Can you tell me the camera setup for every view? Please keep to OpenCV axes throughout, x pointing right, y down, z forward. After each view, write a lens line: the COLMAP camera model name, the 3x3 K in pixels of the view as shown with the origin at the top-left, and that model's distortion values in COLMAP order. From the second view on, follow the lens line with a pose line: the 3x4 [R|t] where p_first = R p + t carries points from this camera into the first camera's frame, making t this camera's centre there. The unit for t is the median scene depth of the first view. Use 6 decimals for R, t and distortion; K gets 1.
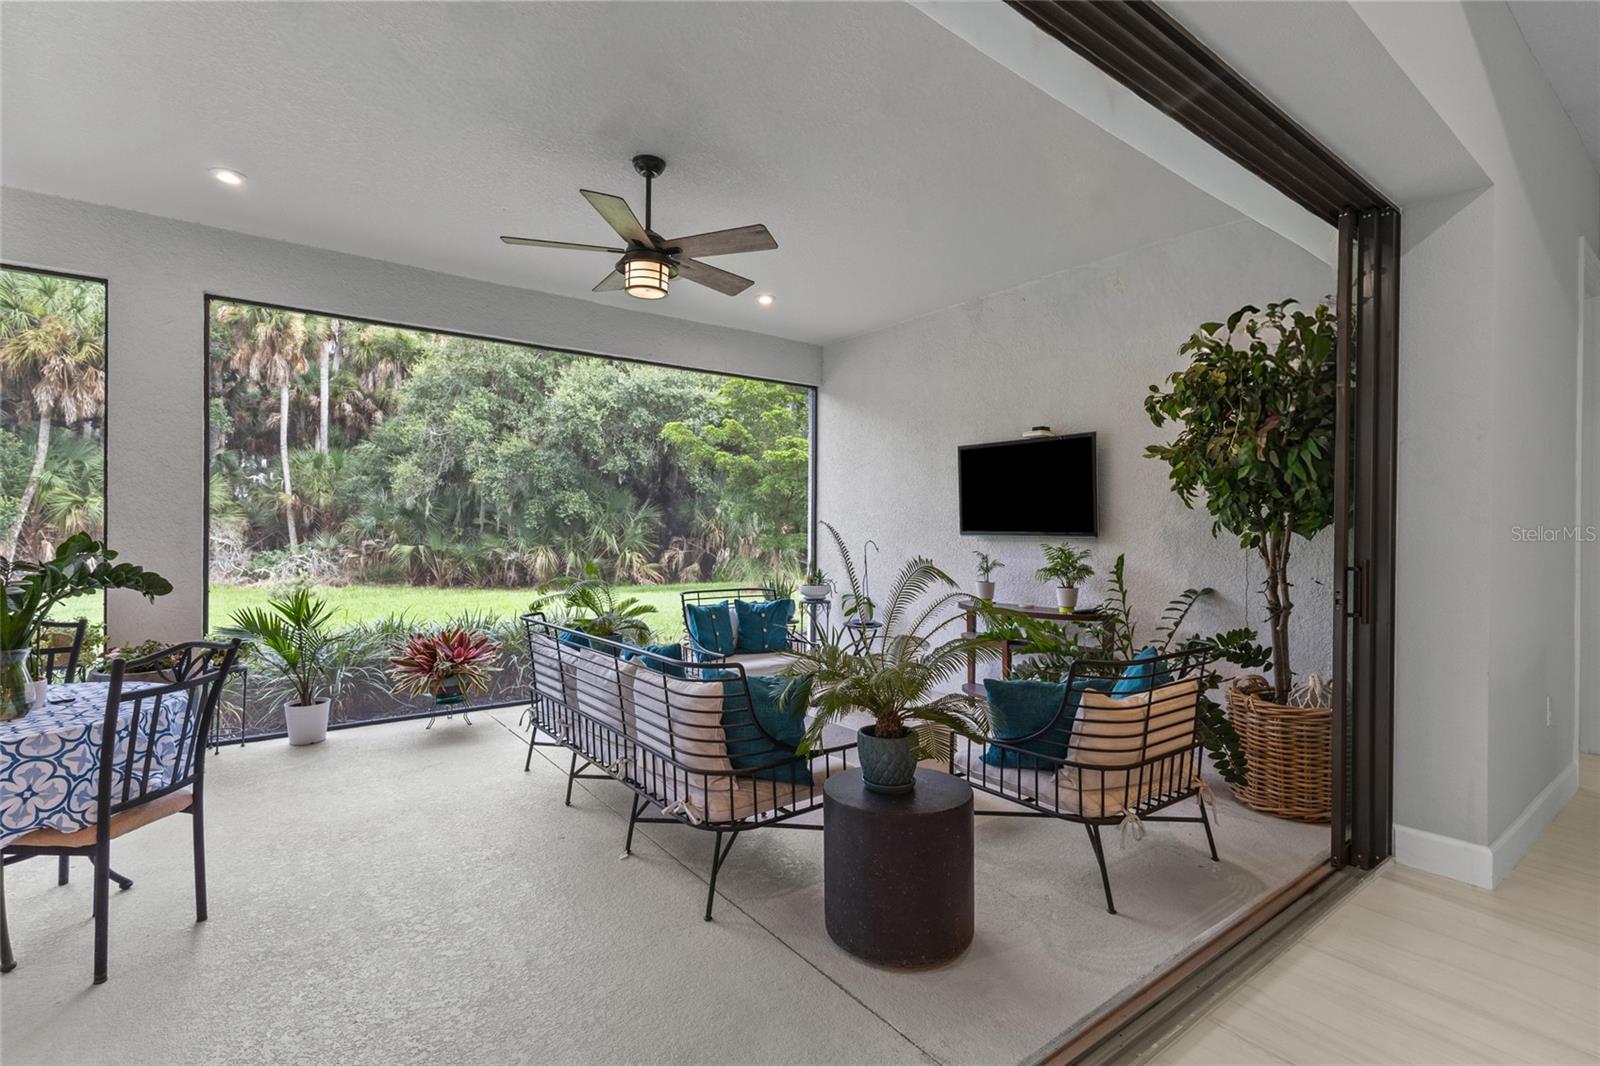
lens RADIAL K [[735.8, 0, 796.2], [0, 735.8, 529.6], [0, 0, 1]] dist [0.004408, 0.000049]
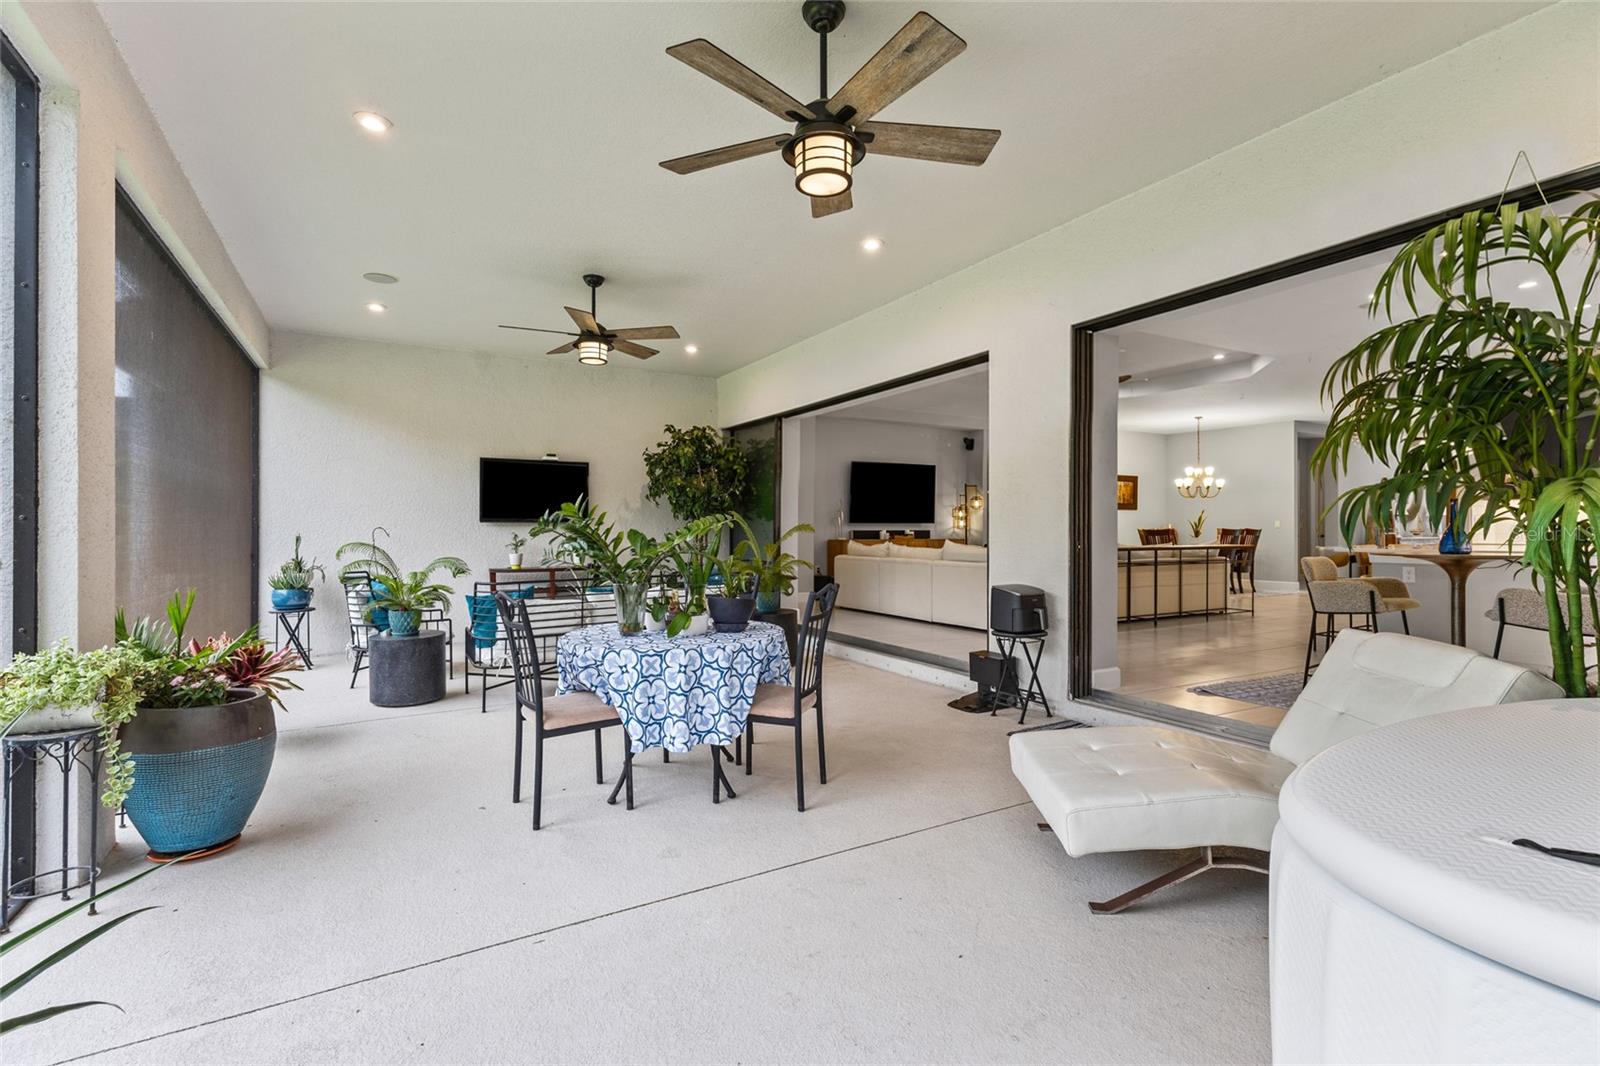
lens RADIAL K [[743.0, 0, 799.4], [0, 743.0, 529.3], [0, 0, 1]] dist [0.006765, 0.000317]
pose [[0.120416, -0.004738, 0.992712, -1.022650], [0.004736, 0.999980, 0.004198, 0.017120], [-0.992712, 0.004196, 0.120436, 0.227659]]
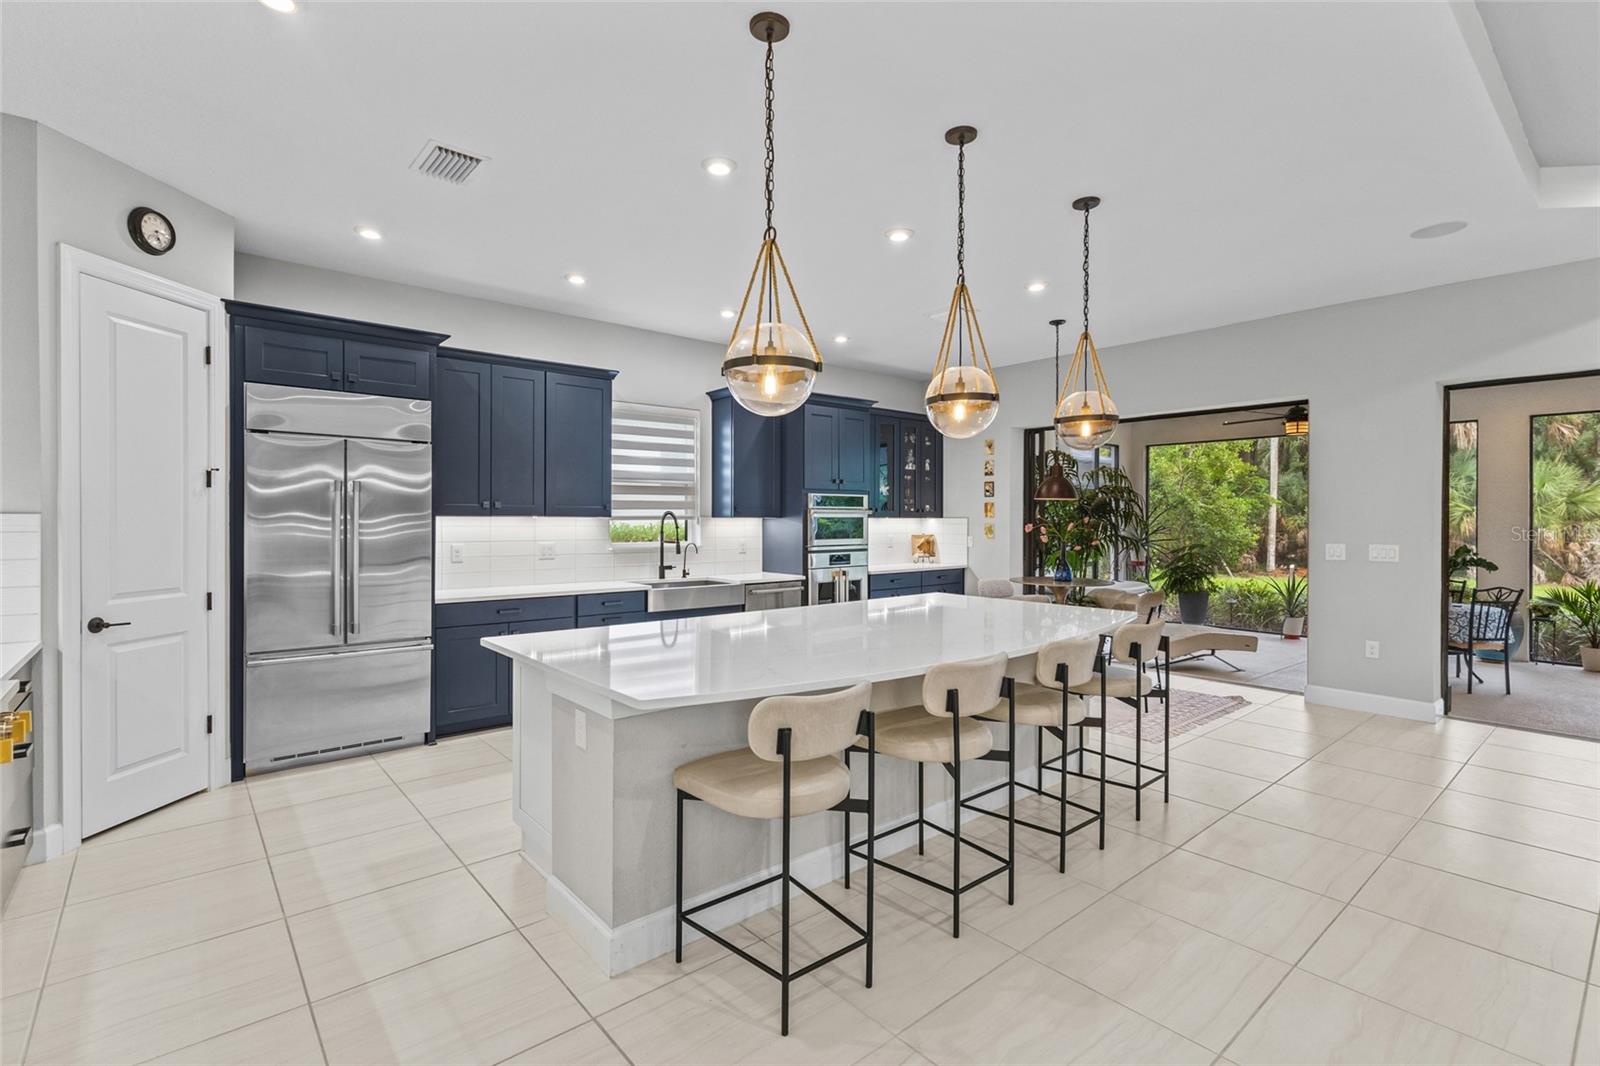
lens RADIAL K [[739.3, 0, 797.1], [0, 739.3, 527.6], [0, 0, 1]] dist [0.006097, 0.000990]
pose [[0.062151, 0.002293, -0.998064, 0.696256], [-0.004409, 0.999988, 0.002023, -0.024949], [0.998057, 0.004274, 0.062160, -0.699944]]
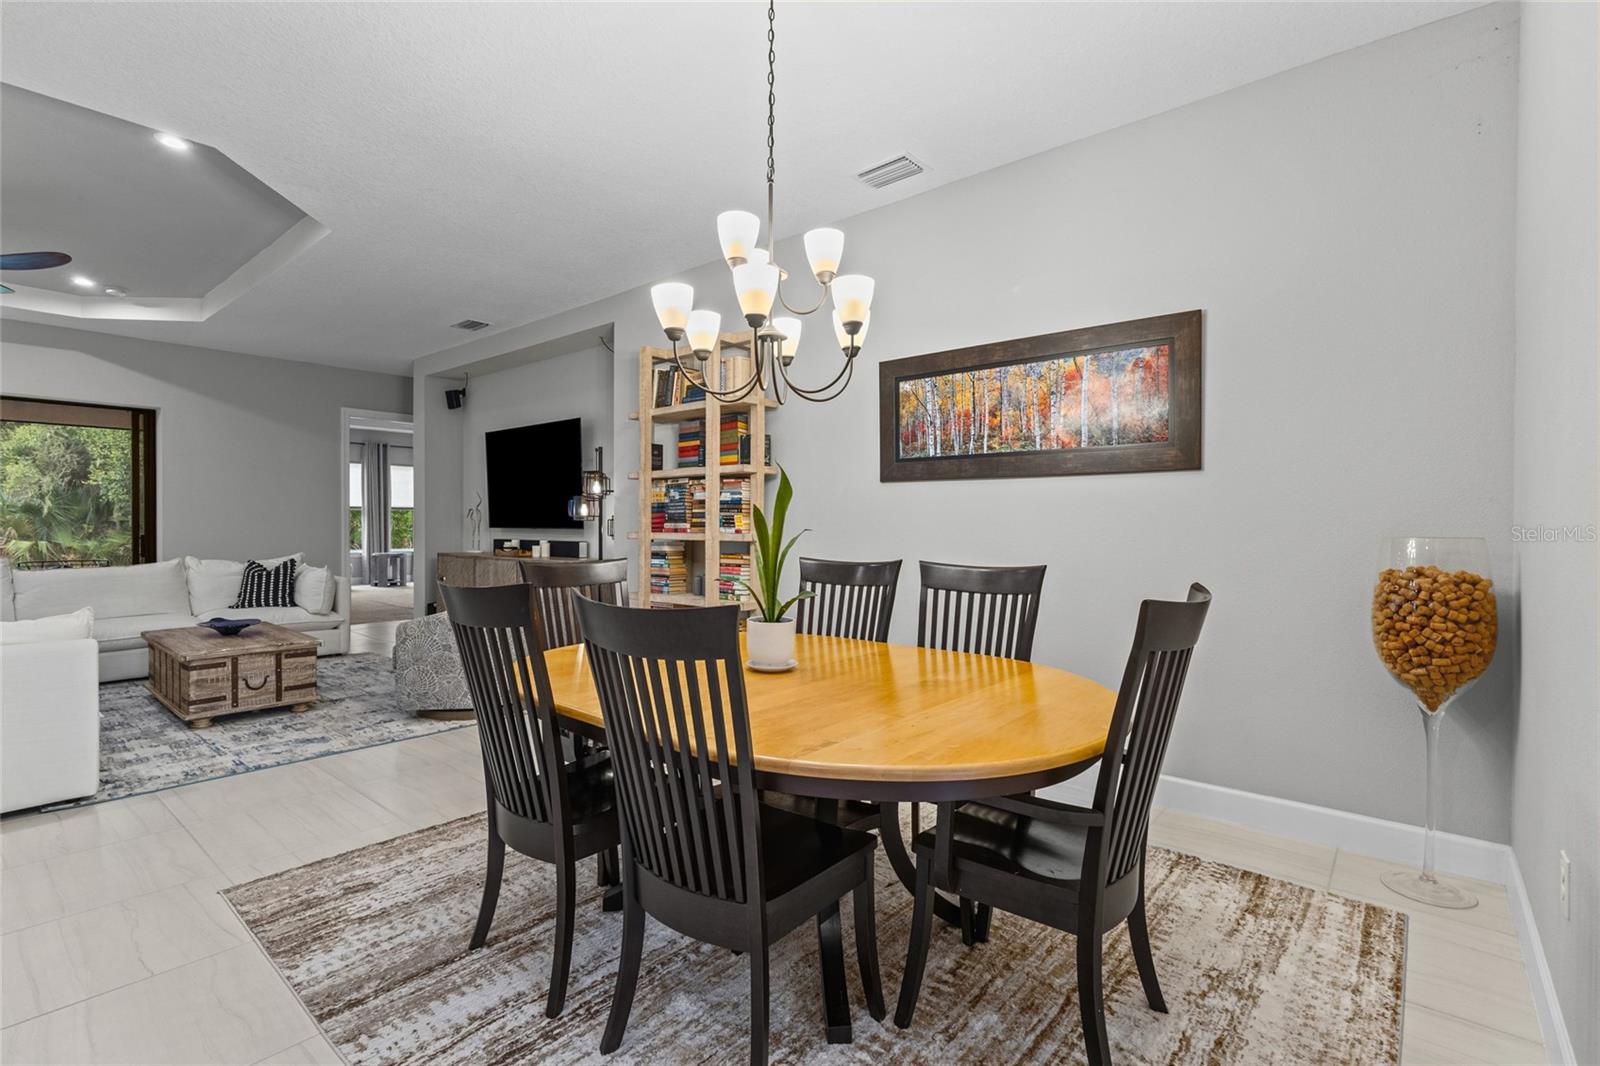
lens RADIAL K [[735.8, 0, 796.2], [0, 735.8, 529.6], [0, 0, 1]] dist [0.004408, 0.000049]
pose [[0.973684, -0.005105, 0.227847, 1.097195], [0.003838, 0.999975, 0.006002, 0.006739], [-0.227872, -0.004969, 0.973678, -0.987216]]
